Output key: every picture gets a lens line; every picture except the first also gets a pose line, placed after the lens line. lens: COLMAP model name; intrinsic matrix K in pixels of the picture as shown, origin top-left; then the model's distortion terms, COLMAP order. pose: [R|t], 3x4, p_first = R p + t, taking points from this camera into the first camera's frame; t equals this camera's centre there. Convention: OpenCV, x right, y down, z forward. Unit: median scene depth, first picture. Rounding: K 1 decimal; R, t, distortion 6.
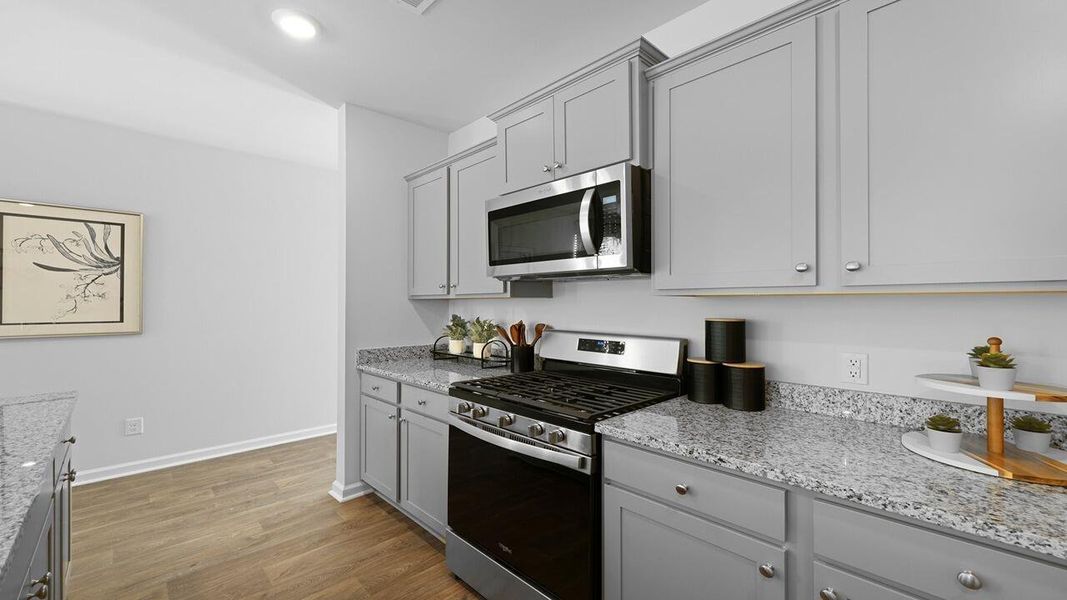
lens RADIAL K [[431.7, 0, 536.8], [0, 431.7, 301.0], [0, 0, 1]] dist [0.001373, 0.000139]
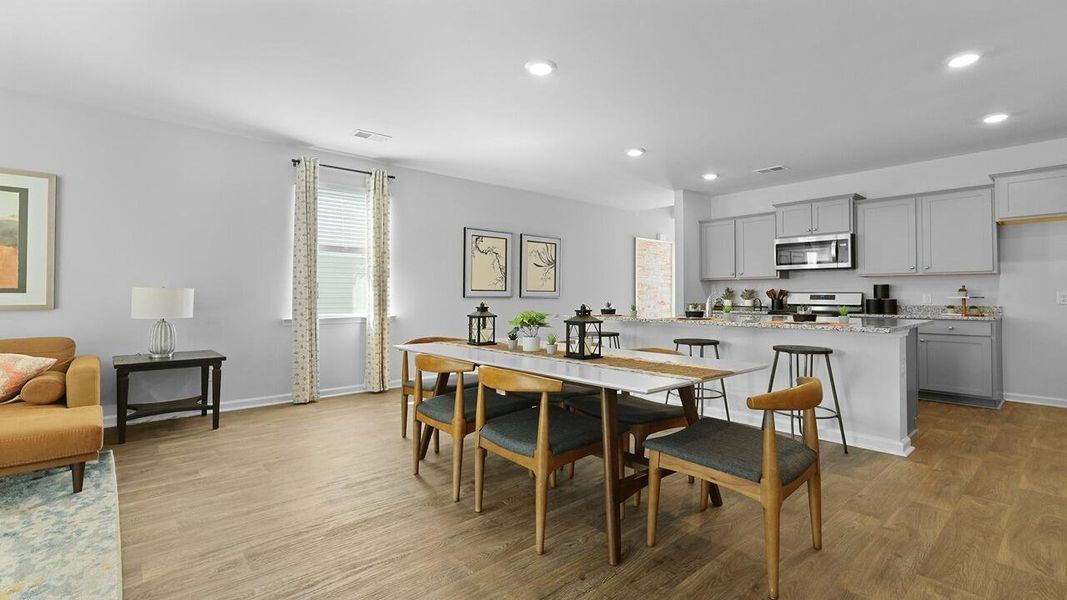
lens RADIAL K [[434.8, 0, 530.7], [0, 434.8, 292.4], [0, 0, 1]] dist [-0.033163, 0.000278]
pose [[0.998383, 0.004261, -0.056679, -1.446718], [-0.004378, 0.999989, -0.001939, 0.090154], [0.056670, 0.002184, 0.998391, -1.648011]]
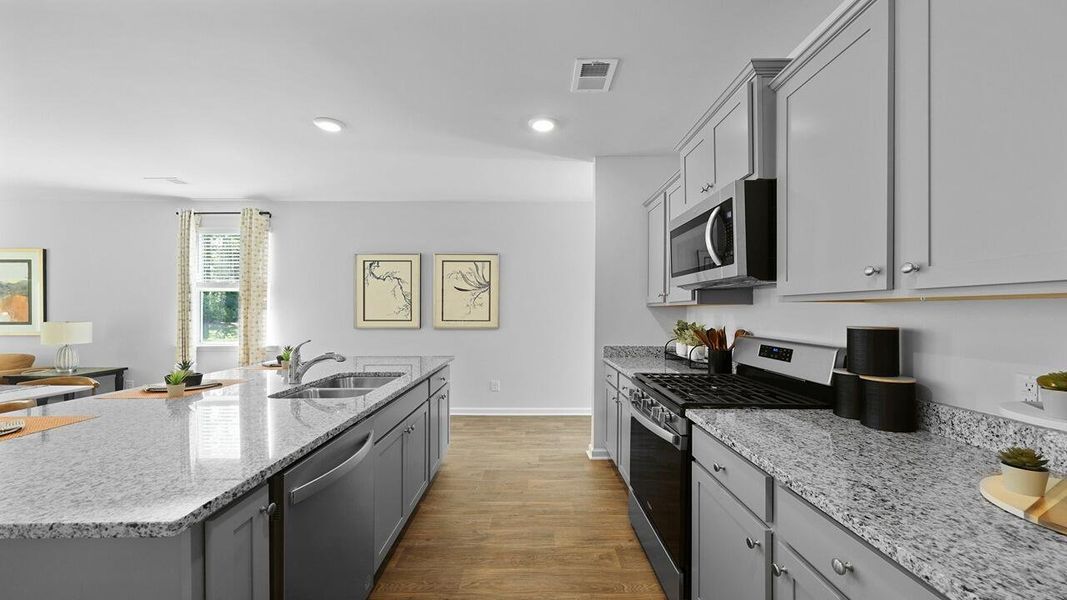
lens RADIAL K [[432.6, 0, 536.7], [0, 432.6, 311.1], [0, 0, 1]] dist [-0.000601, -0.000368]
pose [[0.729407, 0.004689, -0.684064, 0.434692], [-0.001135, 0.999983, 0.005645, 0.003240], [0.684079, -0.003340, 0.729400, -0.106062]]
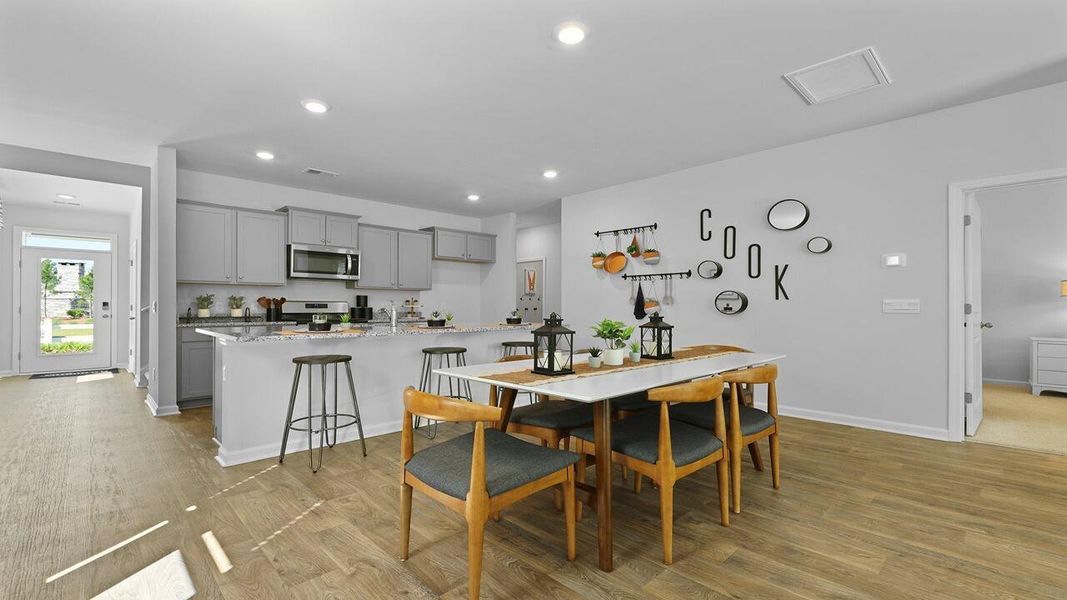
lens RADIAL K [[455.9, 0, 512.9], [0, 455.9, 302.4], [0, 0, 1]] dist [-0.000176, 0.000010]
pose [[0.028494, 0.010349, 0.999540, -2.618187], [-0.006008, 0.999930, -0.010181, 0.105911], [-0.999576, -0.005715, 0.028555, -0.278857]]
